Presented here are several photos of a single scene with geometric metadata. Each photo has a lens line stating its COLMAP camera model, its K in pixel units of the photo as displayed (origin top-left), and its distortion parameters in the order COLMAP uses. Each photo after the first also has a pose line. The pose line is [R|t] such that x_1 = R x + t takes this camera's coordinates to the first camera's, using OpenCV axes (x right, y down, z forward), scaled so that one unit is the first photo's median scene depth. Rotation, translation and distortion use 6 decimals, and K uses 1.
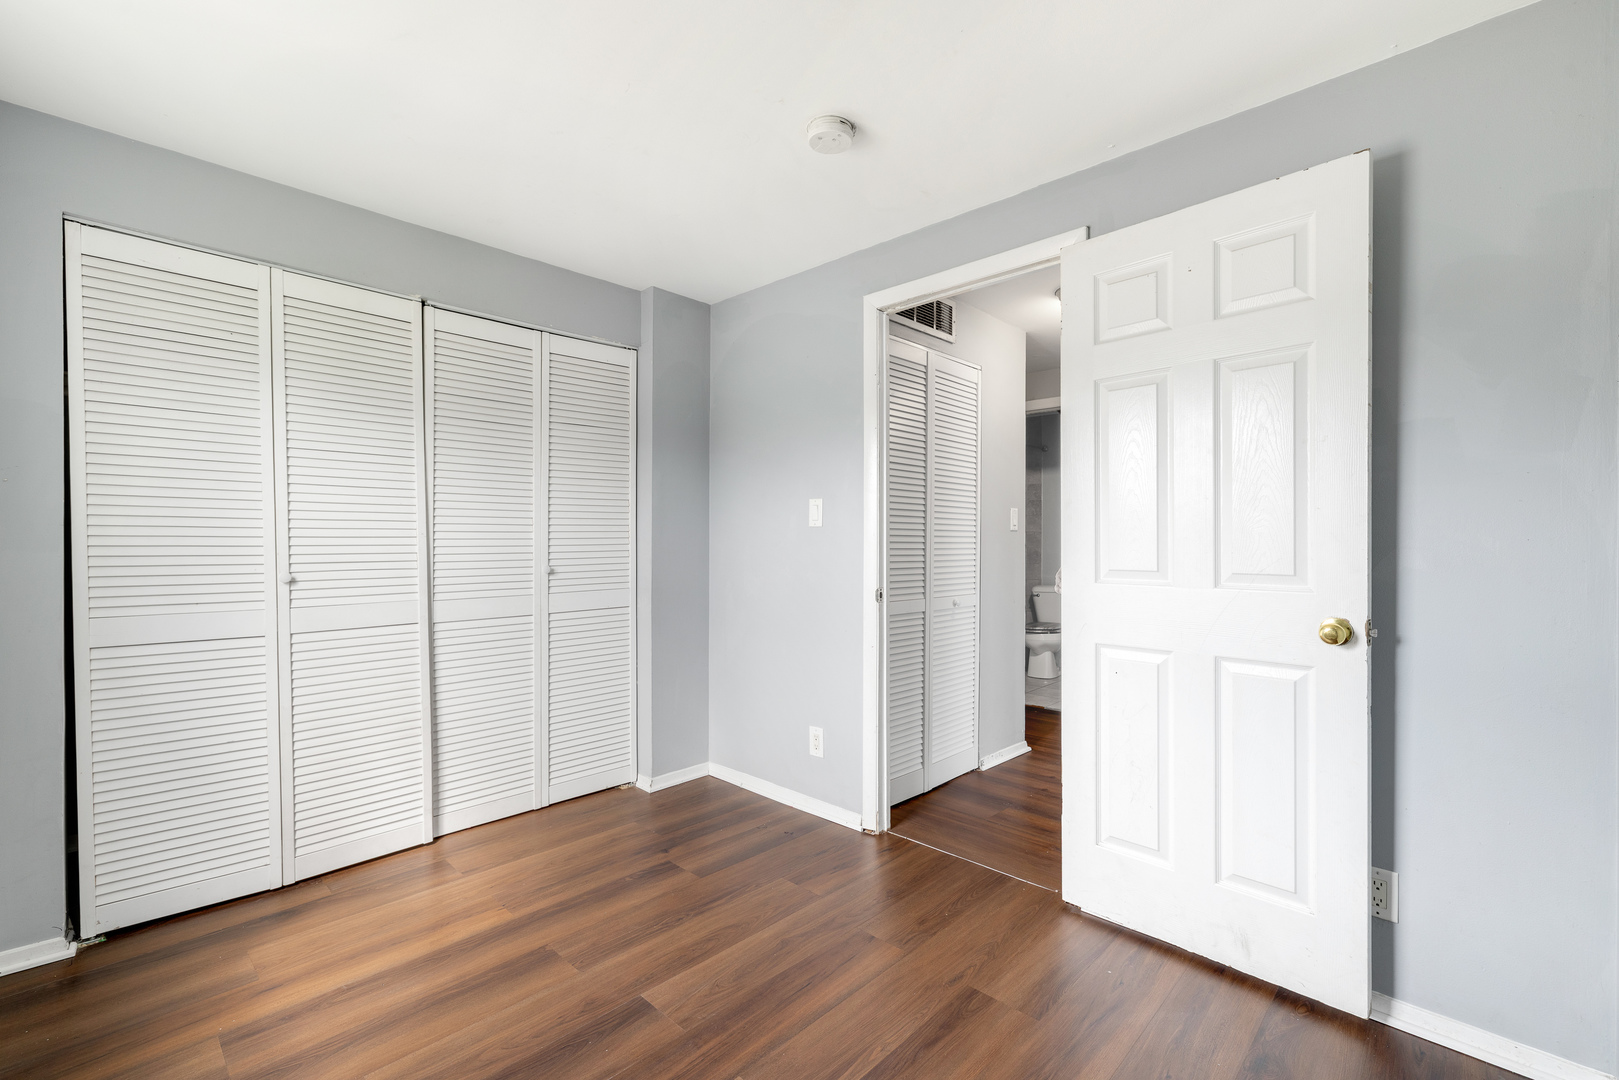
lens RADIAL K [[700.3, 0, 814.5], [0, 700.3, 542.8], [0, 0, 1]] dist [0.001557, 0.000696]
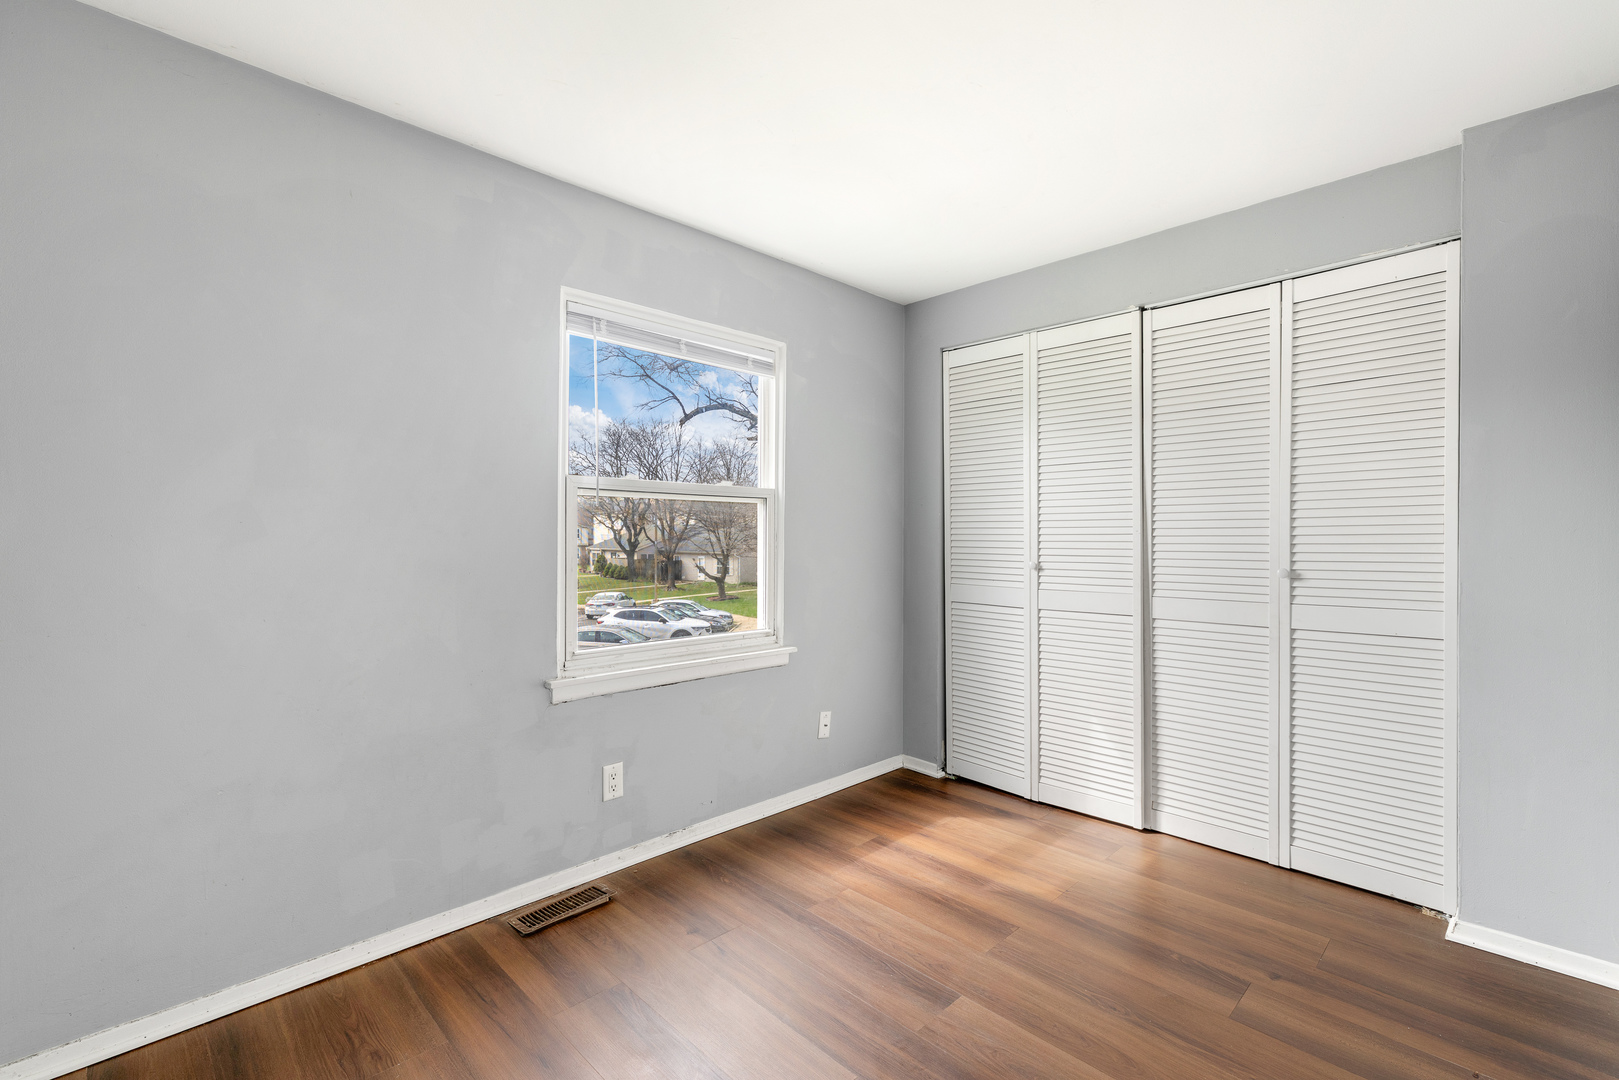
lens RADIAL K [[700.3, 0, 814.6], [0, 700.3, 537.2], [0, 0, 1]] dist [0.001557, 0.000696]
pose [[-0.019708, -0.001805, -0.999804, 0.498303], [-0.008389, 0.999963, -0.001640, 0.002170], [0.999771, 0.008355, -0.019723, 0.541174]]
